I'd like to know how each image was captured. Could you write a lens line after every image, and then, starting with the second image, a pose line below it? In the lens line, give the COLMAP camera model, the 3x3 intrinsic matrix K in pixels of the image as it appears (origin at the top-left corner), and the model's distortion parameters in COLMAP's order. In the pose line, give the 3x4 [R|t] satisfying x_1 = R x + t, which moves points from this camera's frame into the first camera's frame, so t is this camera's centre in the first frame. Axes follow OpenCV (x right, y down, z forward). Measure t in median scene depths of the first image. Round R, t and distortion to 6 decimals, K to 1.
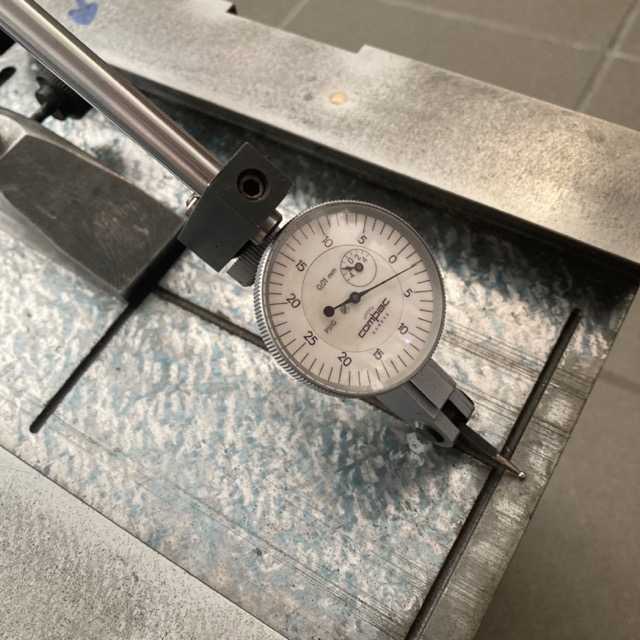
lens RADIAL K [[727.1, 0, 320.0], [0, 727.1, 320.0], [0, 0, 1]] dist [-0.002314, -0.026572]
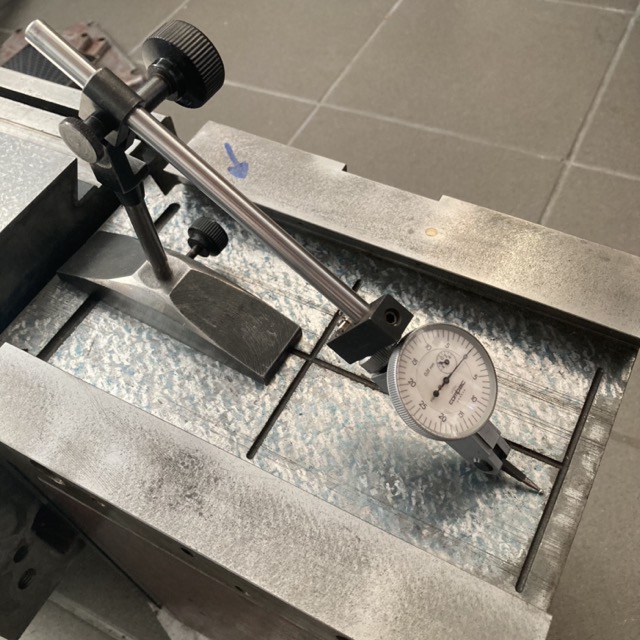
lens RADIAL K [[709.2, 0, 311.3], [0, 709.2, 320.7], [0, 0, 1]] dist [0.121083, -0.466531]
pose [[0.998166, -0.017759, 0.057881, -0.341552], [0.023227, 0.995186, -0.095212, 0.015222], [-0.055911, 0.096382, 0.993773, -0.482336]]
